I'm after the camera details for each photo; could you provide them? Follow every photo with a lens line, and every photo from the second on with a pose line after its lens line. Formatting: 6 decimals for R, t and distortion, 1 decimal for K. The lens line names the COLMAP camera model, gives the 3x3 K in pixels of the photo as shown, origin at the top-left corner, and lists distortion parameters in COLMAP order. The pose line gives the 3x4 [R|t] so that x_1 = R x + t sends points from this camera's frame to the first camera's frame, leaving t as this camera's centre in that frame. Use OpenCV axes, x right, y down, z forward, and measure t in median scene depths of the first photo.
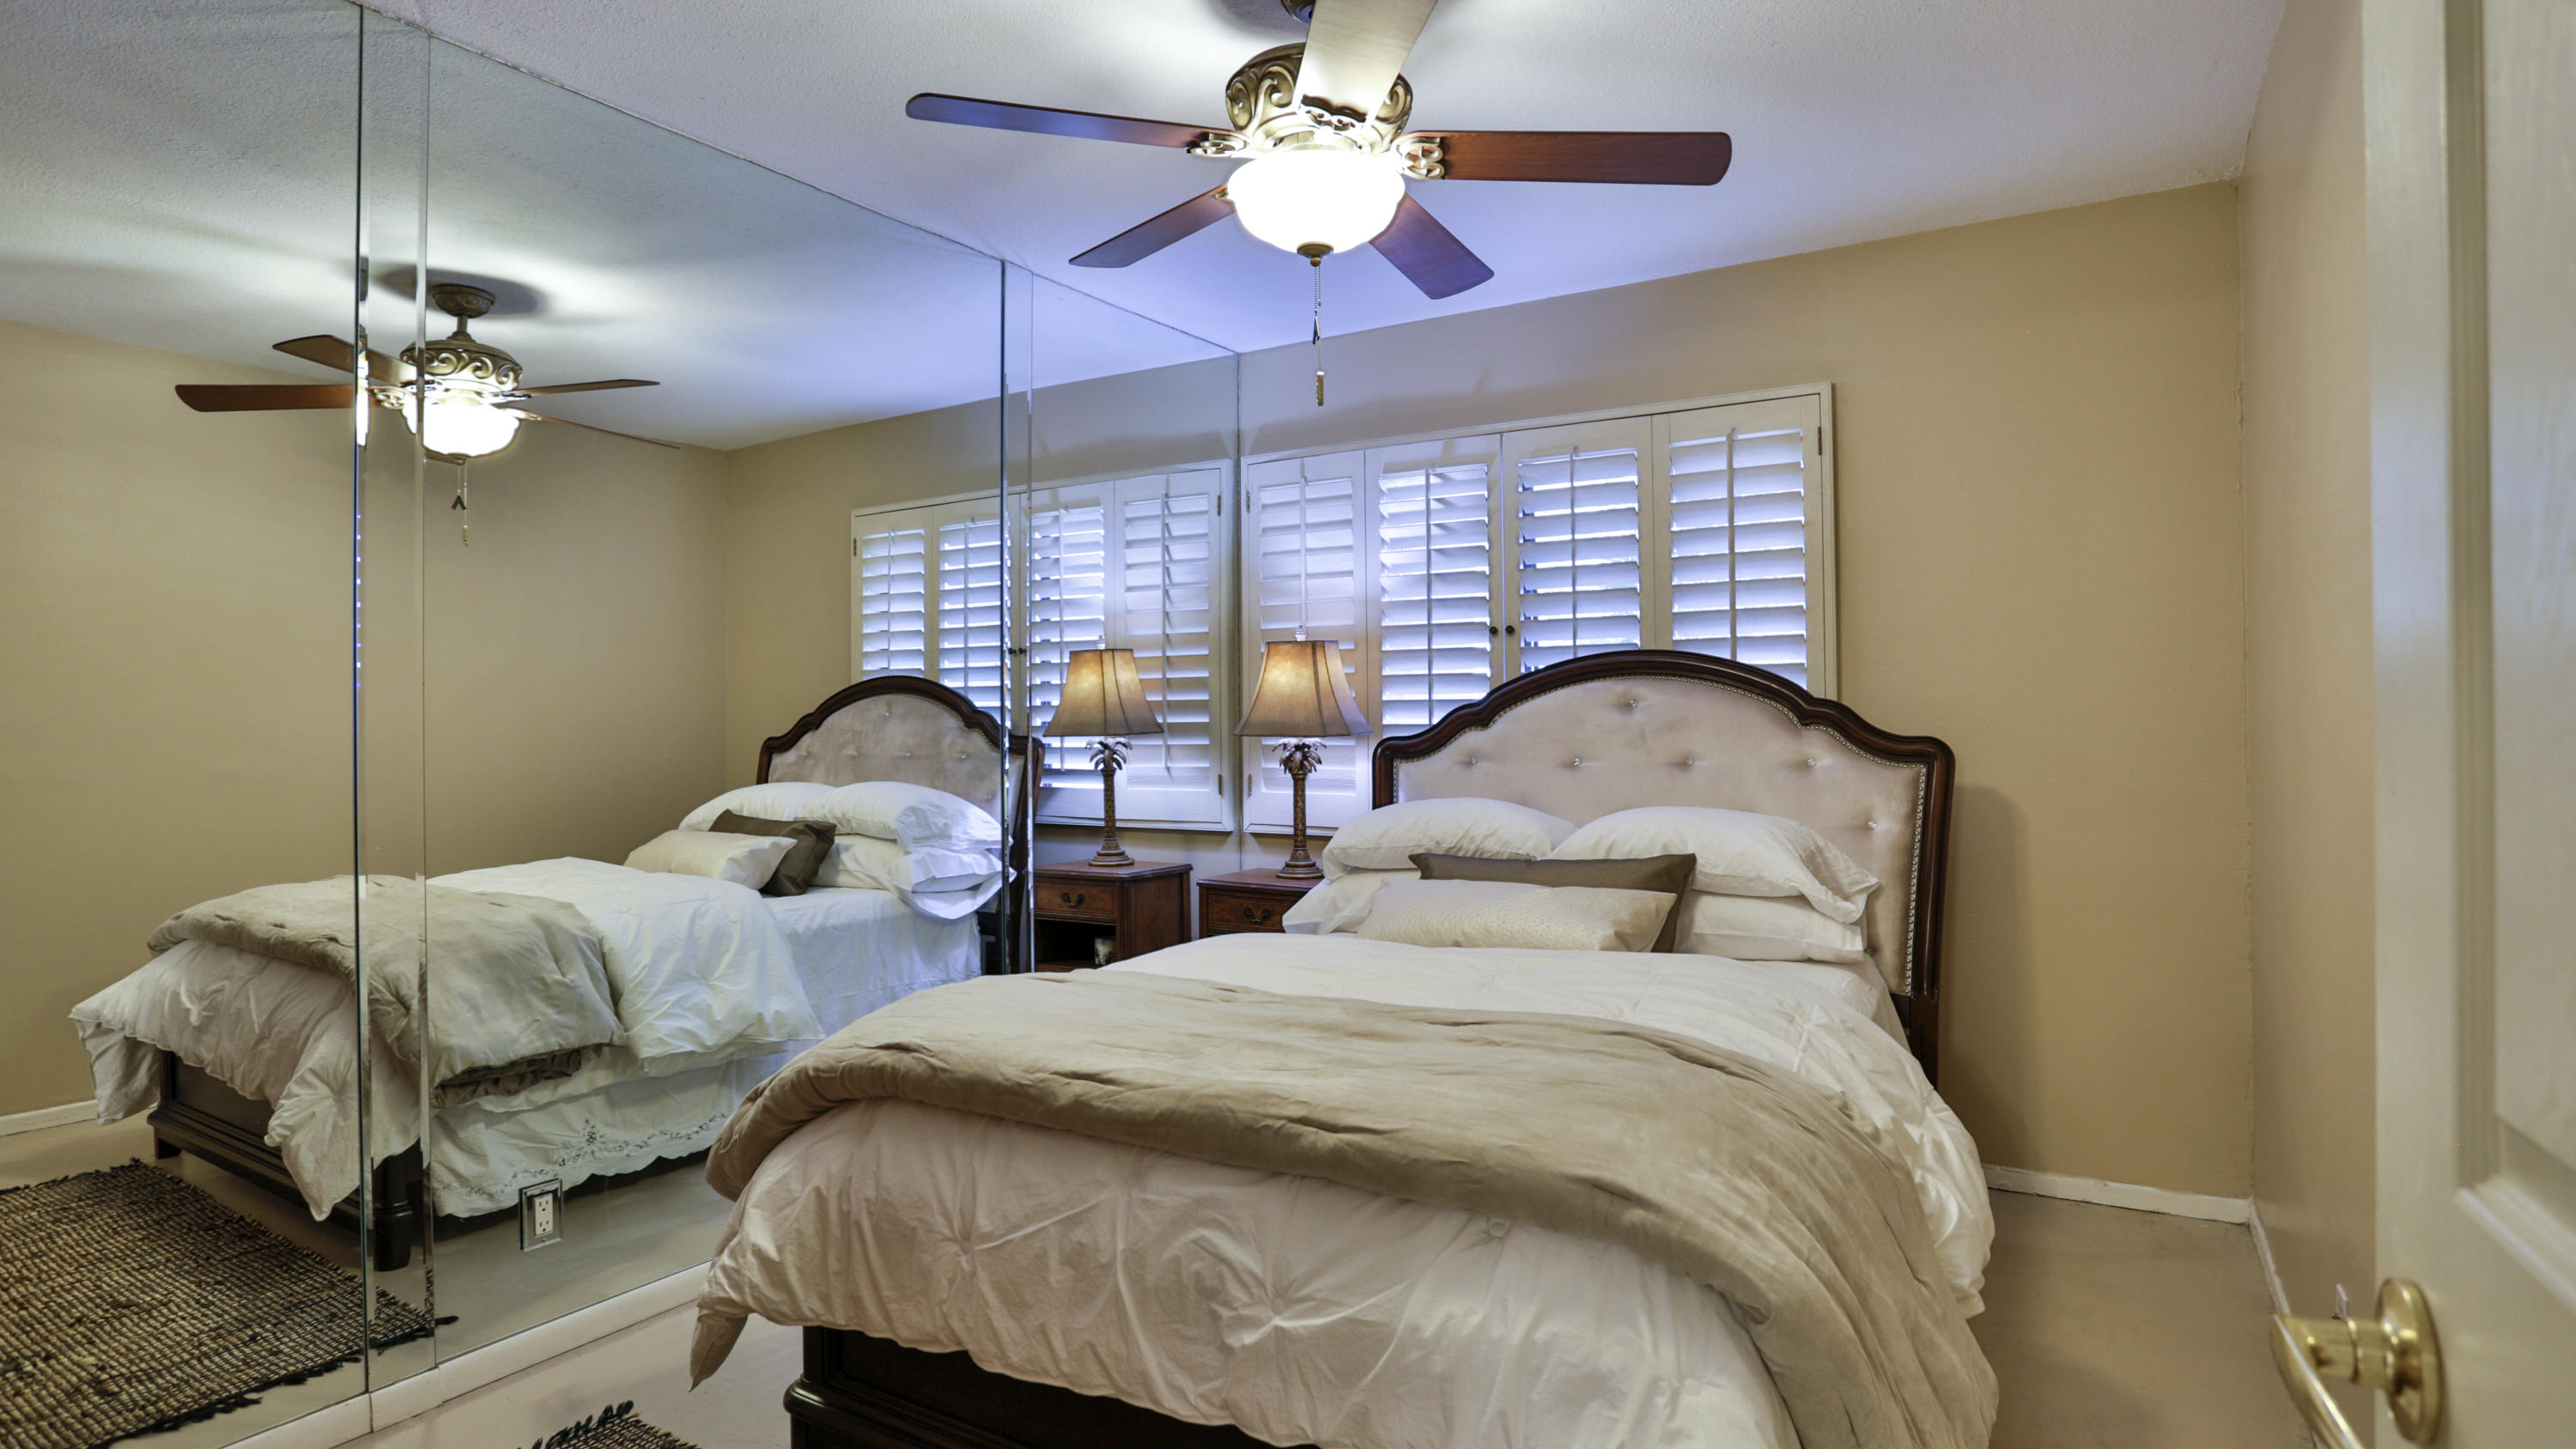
lens RADIAL K [[1327.1, 0, 1287.6], [0, 1327.1, 709.4], [0, 0, 1]] dist [-0.082969, 0.037724]
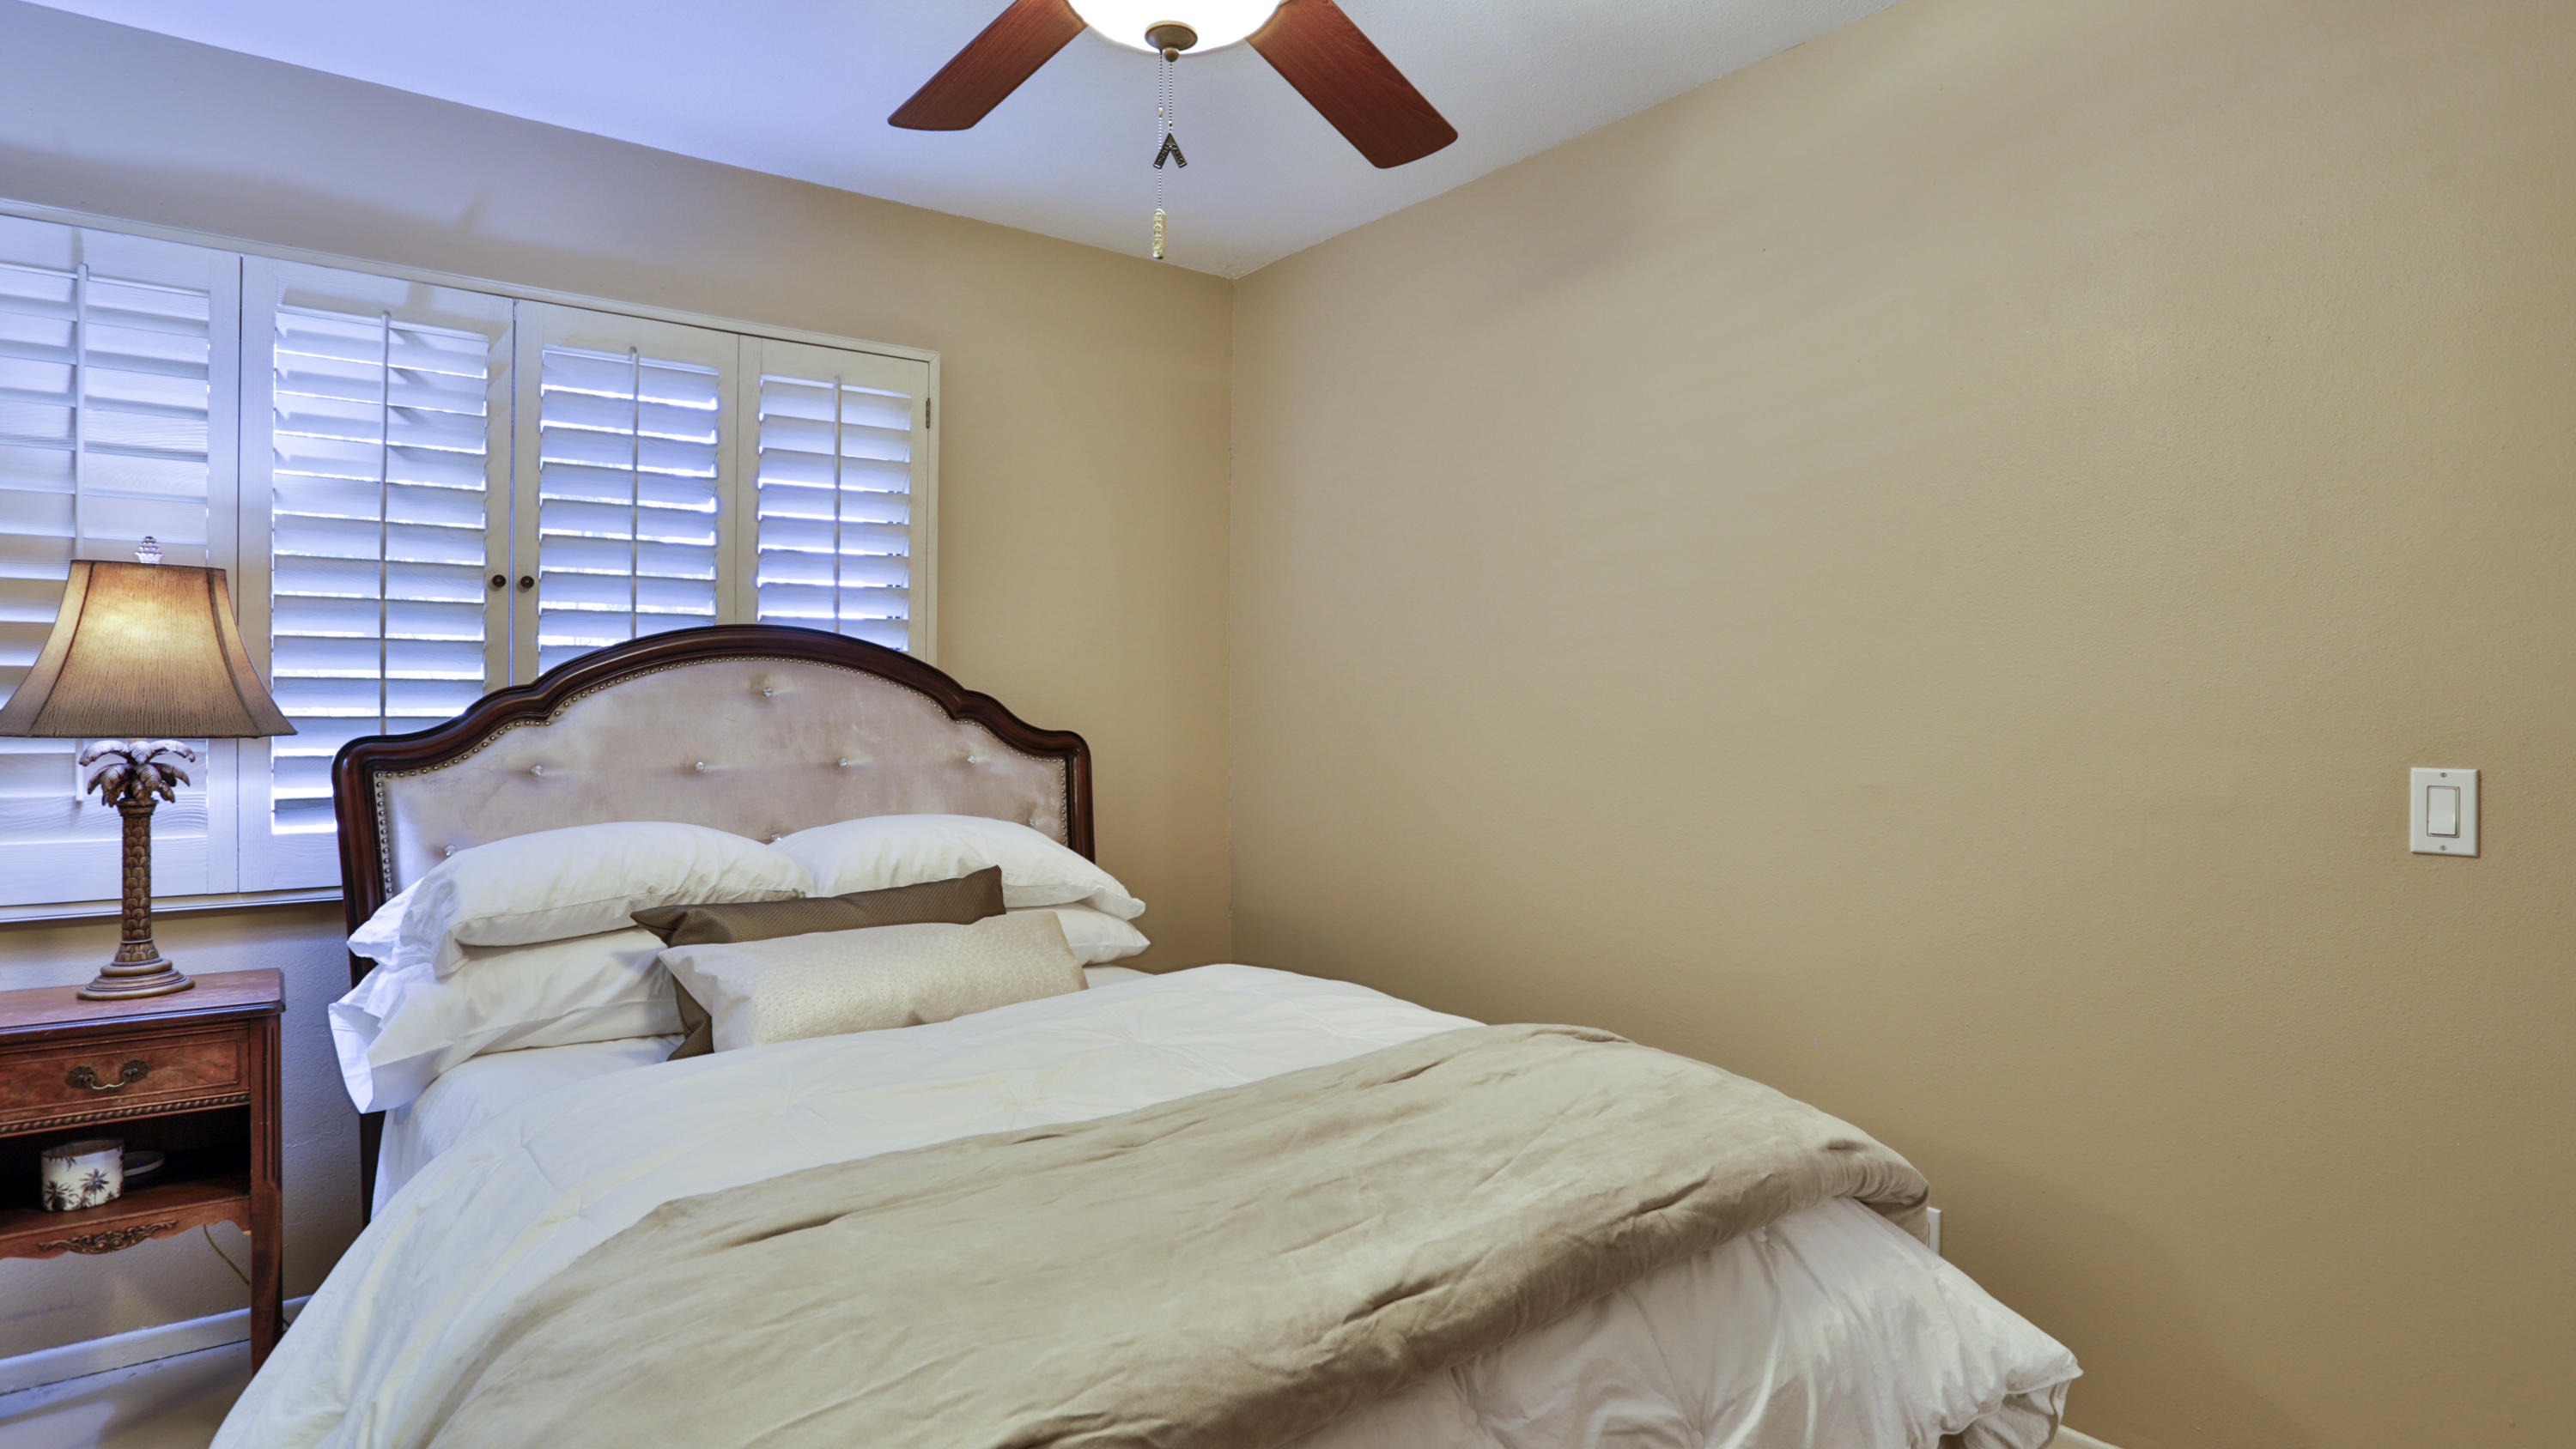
lens RADIAL K [[1327.1, 0, 1287.6], [0, 1327.1, 709.4], [0, 0, 1]] dist [-0.082969, 0.037724]
pose [[0.347566, 0.011046, 0.937591, -0.344633], [-0.011217, 0.999908, -0.007622, 0.008075], [-0.937588, -0.007868, 0.347658, 0.397186]]
